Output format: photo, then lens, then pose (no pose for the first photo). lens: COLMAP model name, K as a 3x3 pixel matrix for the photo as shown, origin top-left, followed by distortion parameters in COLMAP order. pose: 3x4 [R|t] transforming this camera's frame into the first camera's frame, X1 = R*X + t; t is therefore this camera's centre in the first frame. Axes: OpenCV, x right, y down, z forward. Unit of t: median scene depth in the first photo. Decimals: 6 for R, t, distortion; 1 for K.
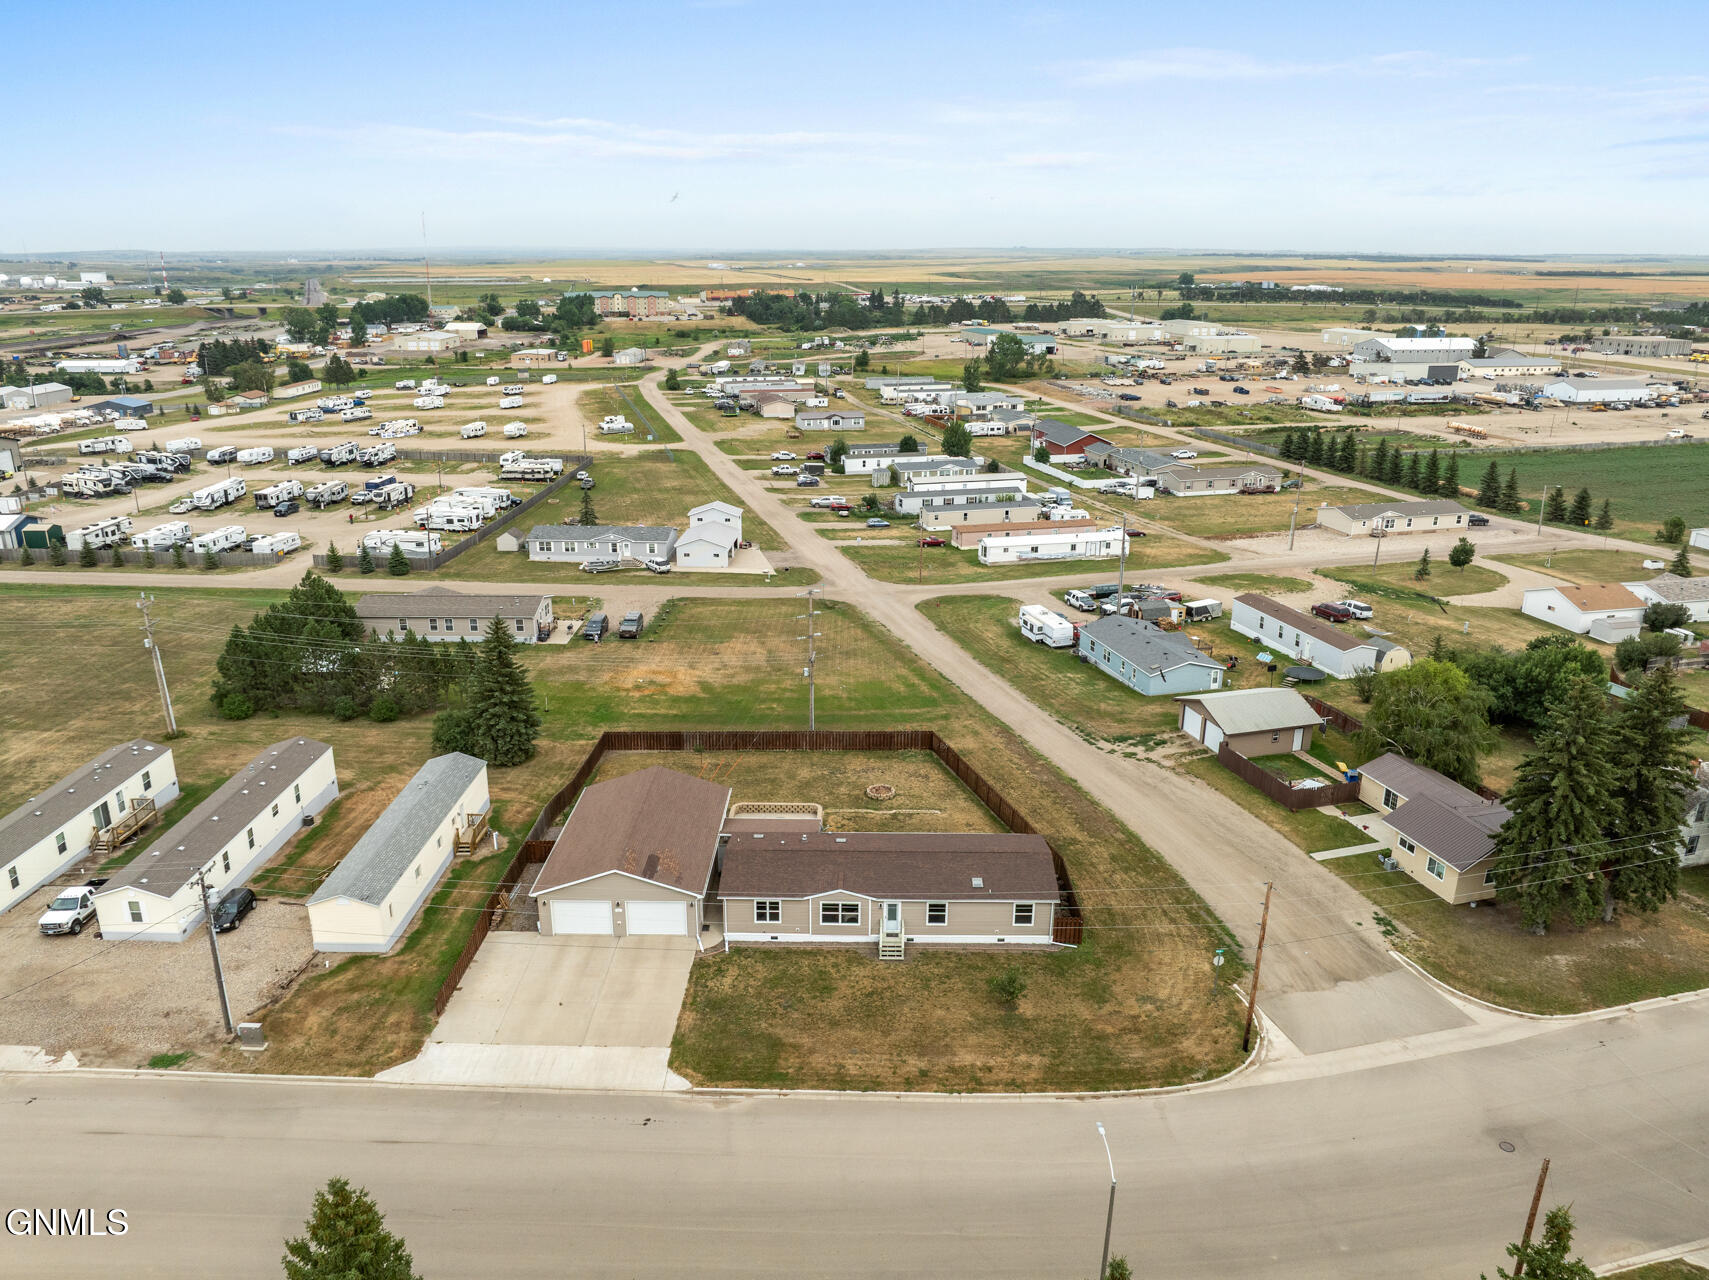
lens RADIAL K [[1212.3, 0, 854.5], [0, 1212.3, 640.0], [0, 0, 1]] dist [-0.037696, -0.003637]
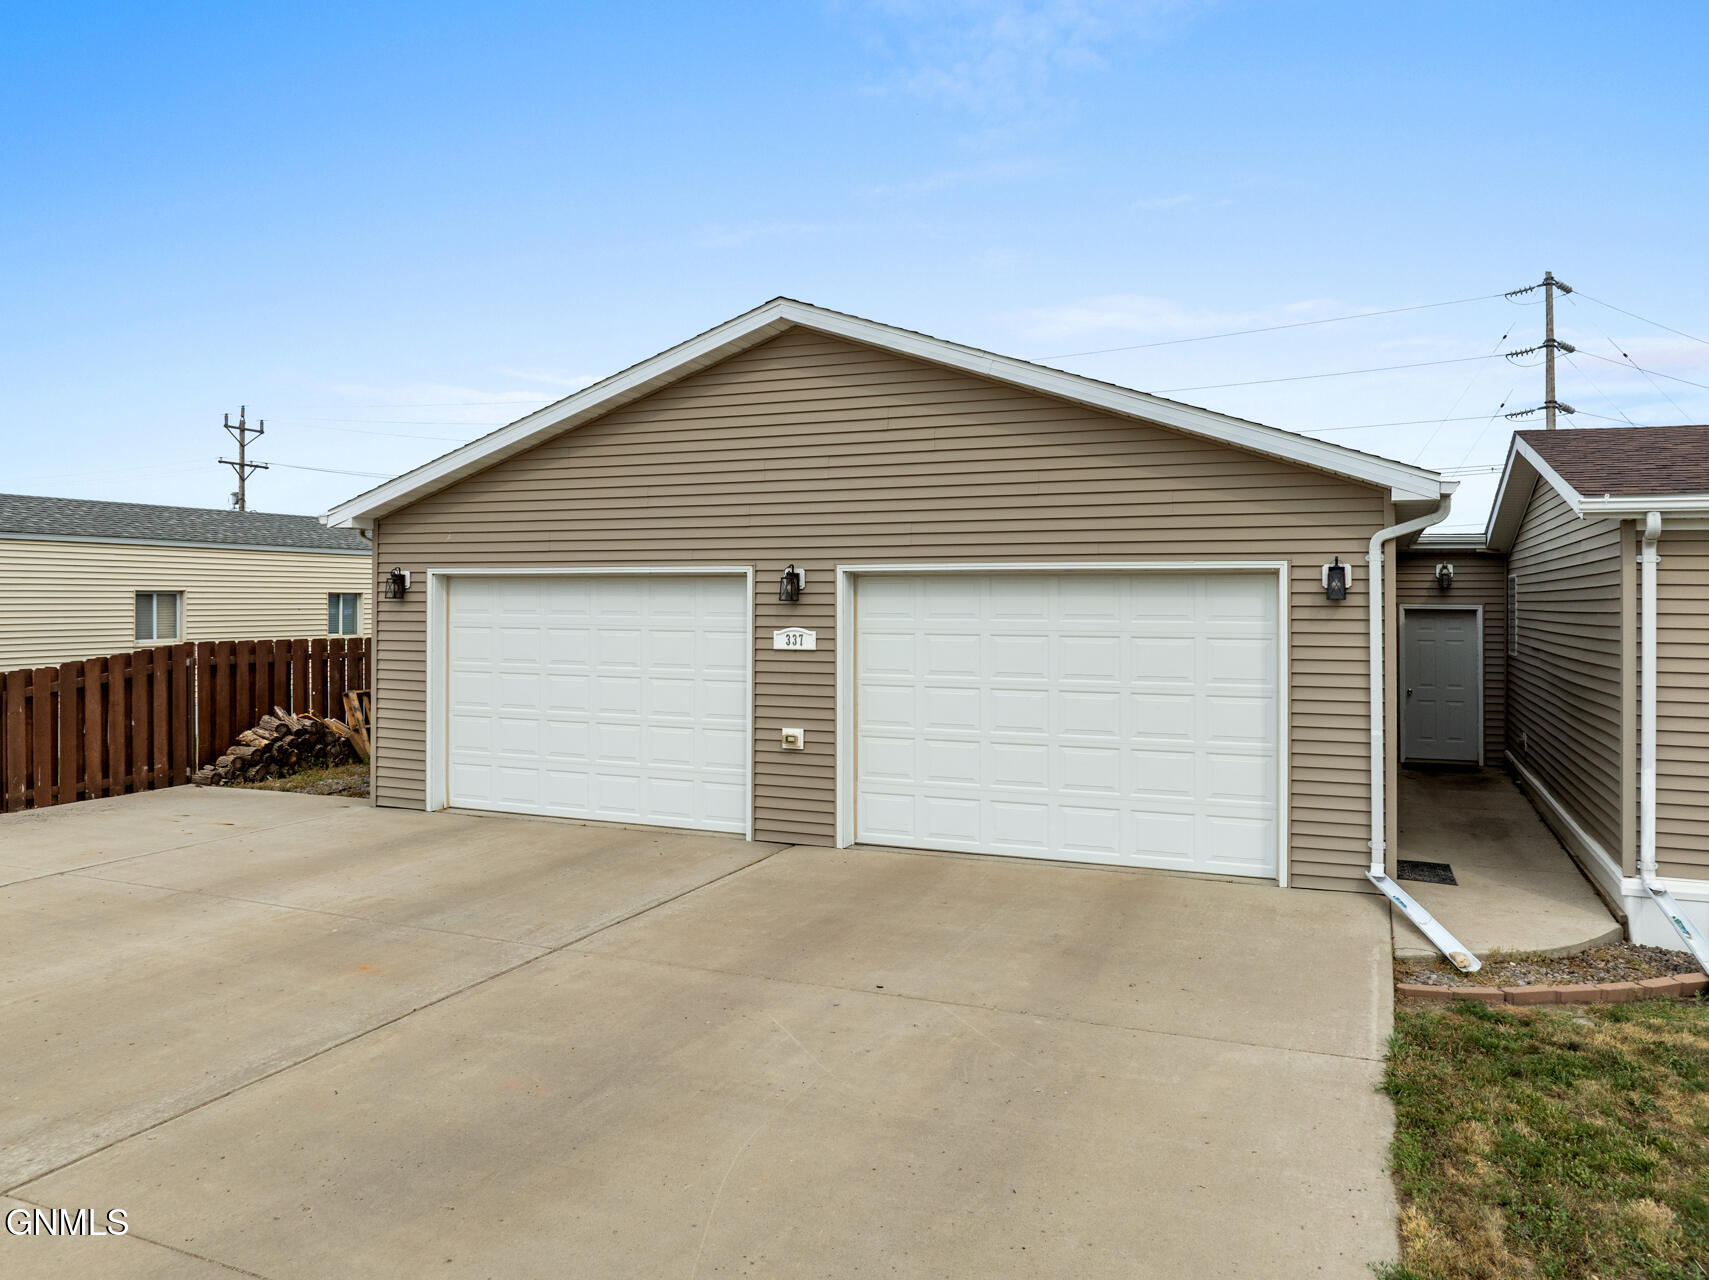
lens RADIAL K [[1218.3, 0, 860.7], [0, 1218.3, 597.0], [0, 0, 1]] dist [-0.039849, -0.002827]
pose [[0.925020, -0.003162, -0.379905, -0.055450], [-0.115209, 0.950544, -0.288431, 0.108624], [0.362029, 0.310573, 0.878908, 0.365176]]
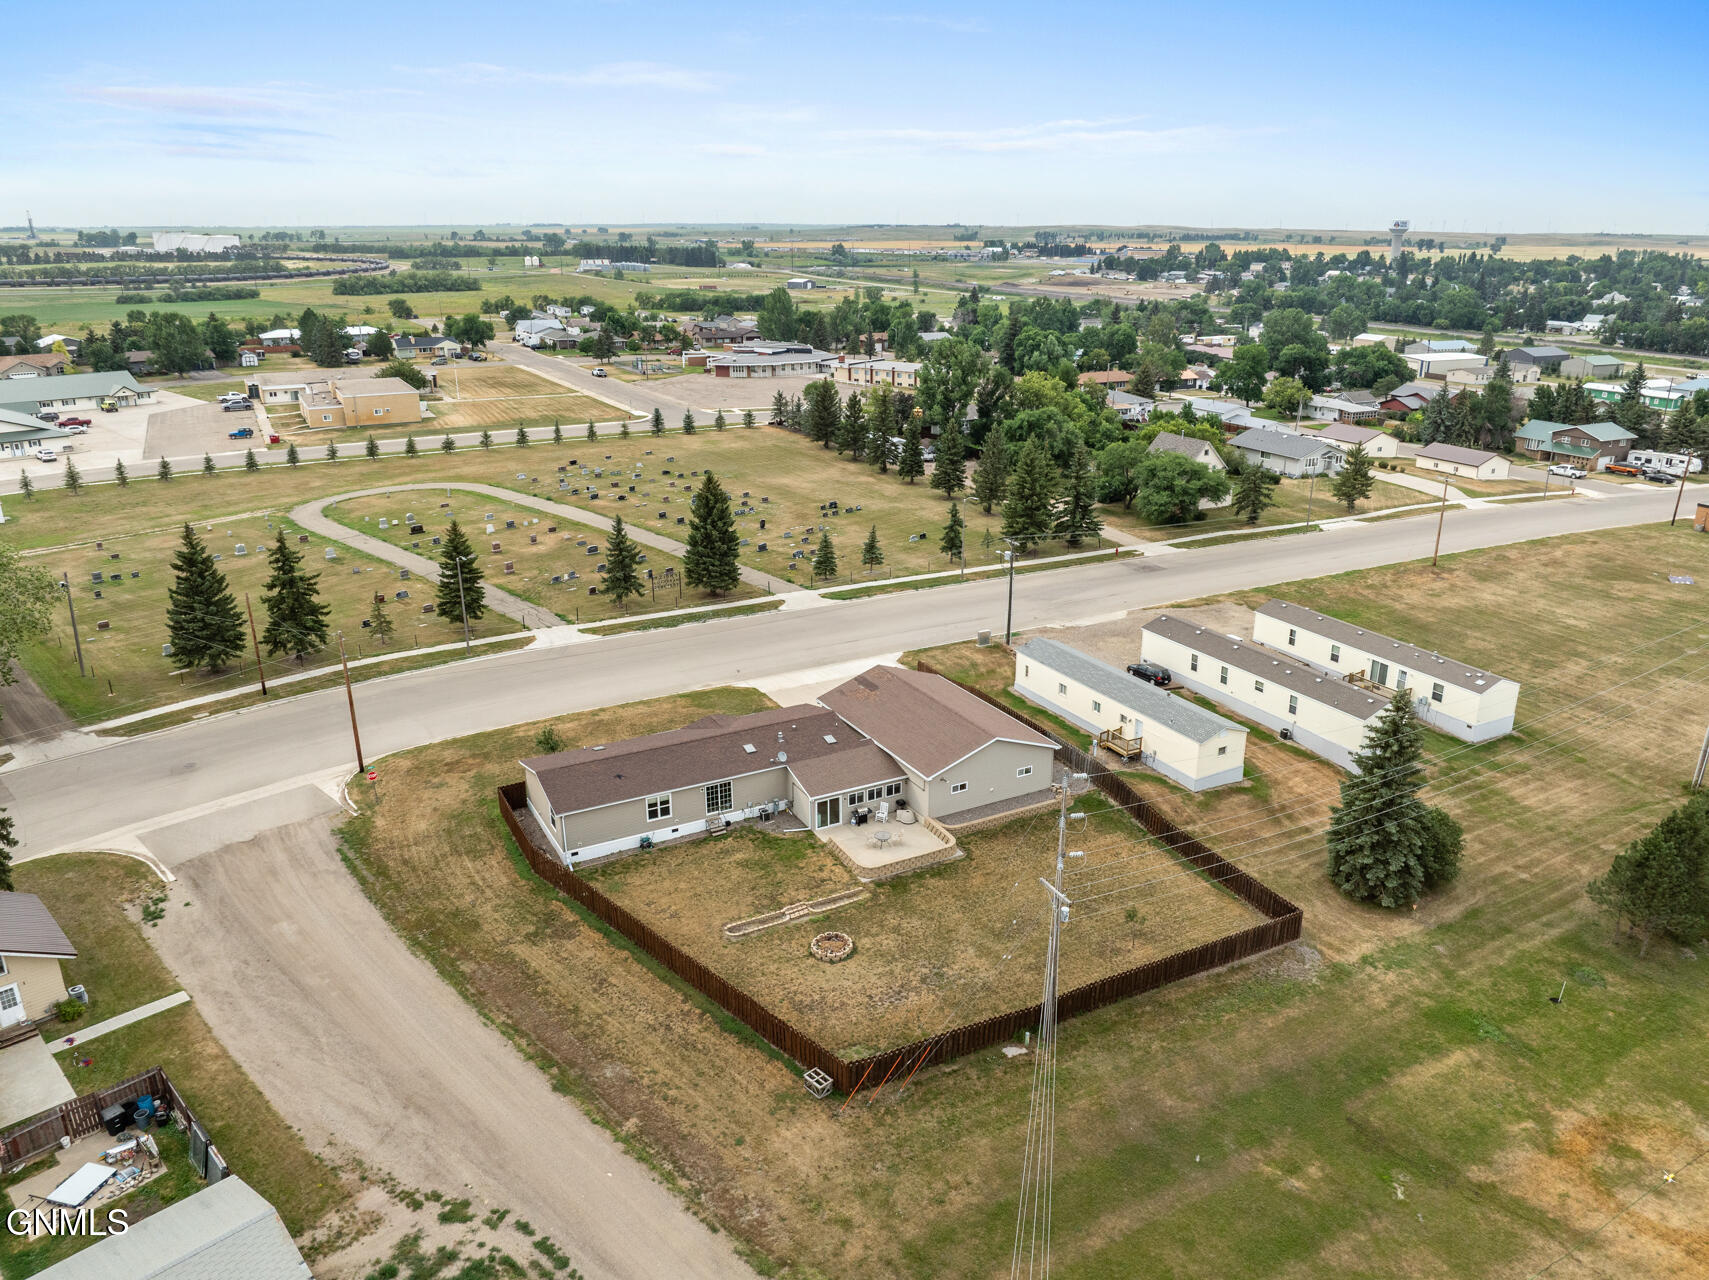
lens RADIAL K [[1212.3, 0, 854.5], [0, 1212.3, 640.0], [0, 0, 1]] dist [-0.037696, -0.003637]
pose [[-0.870355, 0.149023, -0.469334, 0.164370], [-0.163678, 0.811366, 0.561156, -0.213971], [0.464426, 0.565224, -0.681784, 0.747007]]
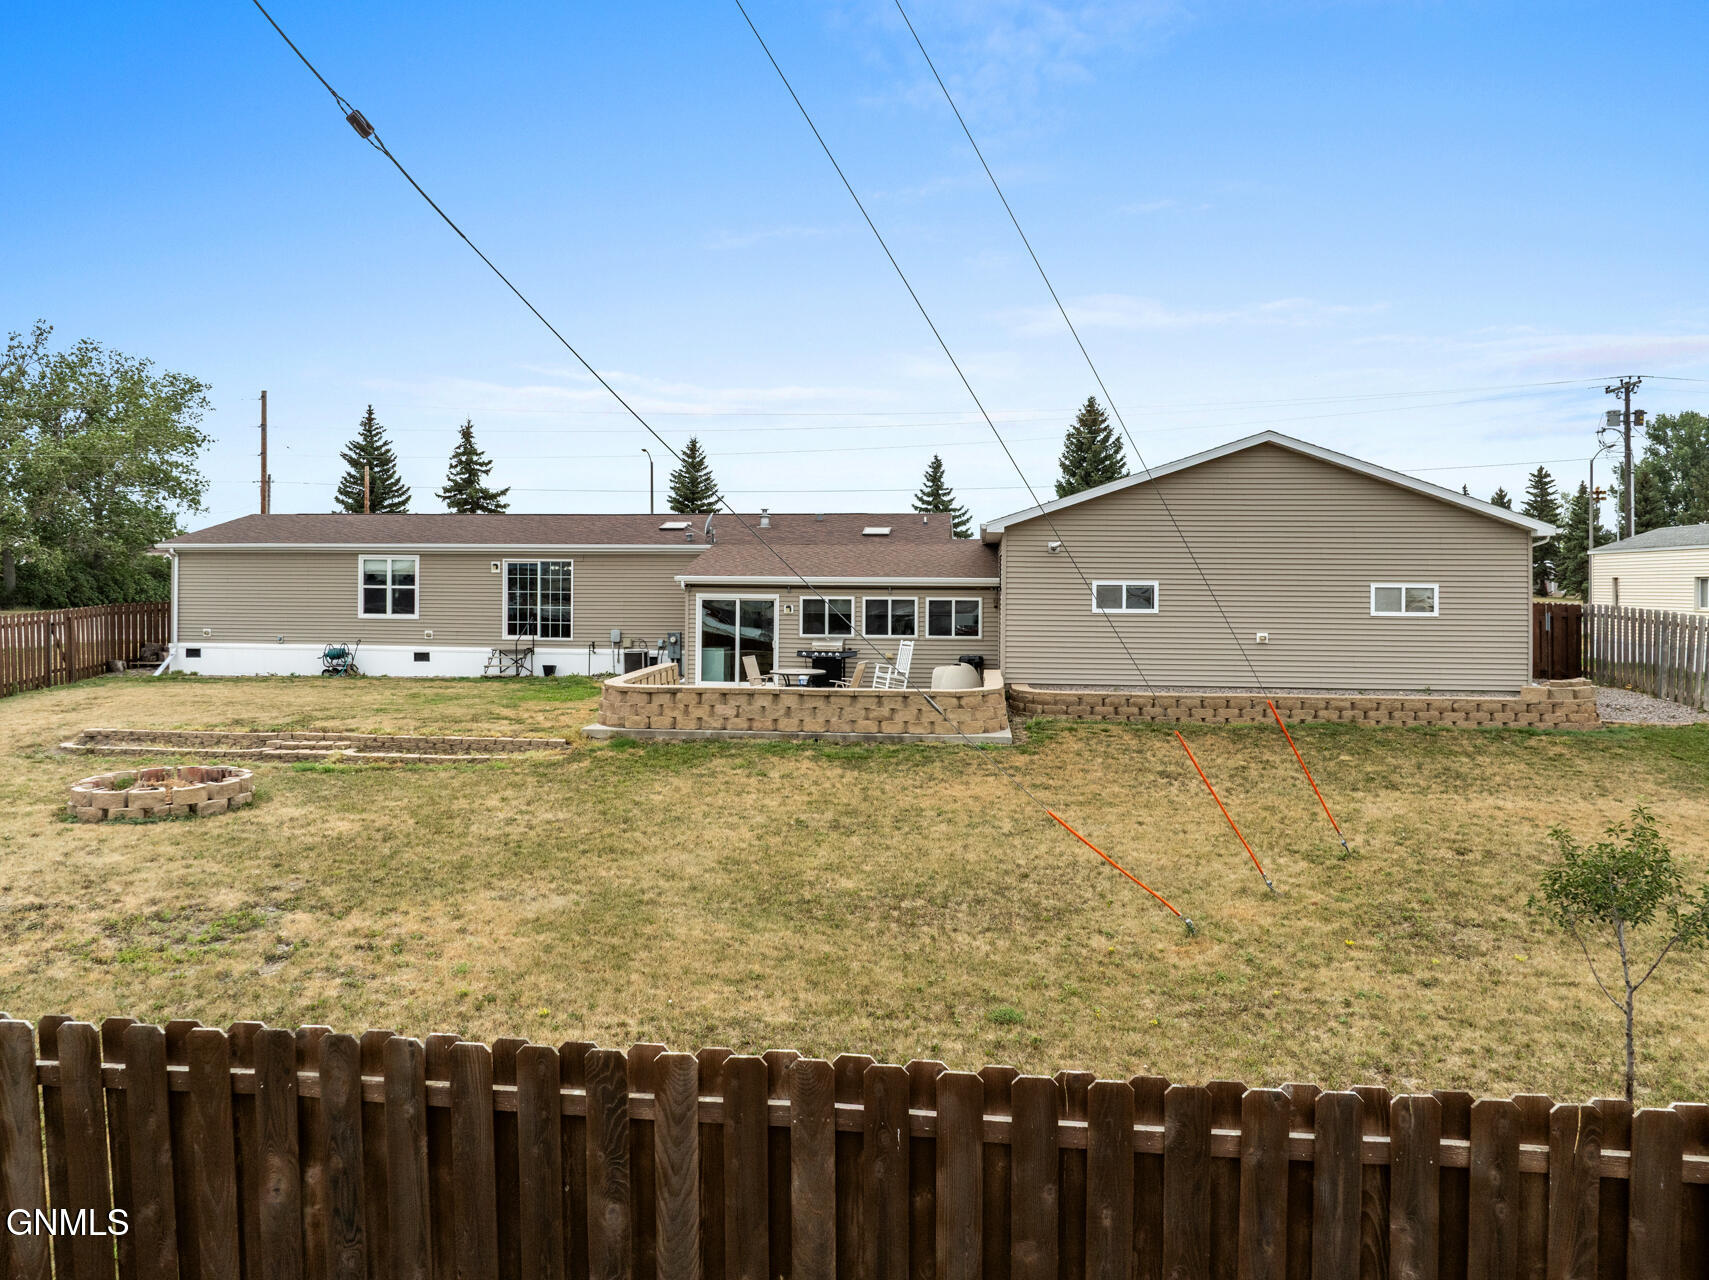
lens RADIAL K [[1228.6, 0, 855.8], [0, 1228.6, 581.0], [0, 0, 1]] dist [-0.039191, 0.008364]
pose [[-0.995784, -0.013185, 0.090776, -0.049102], [0.015244, 0.952070, 0.305500, 0.025974], [-0.090453, 0.305596, -0.947855, 0.624013]]
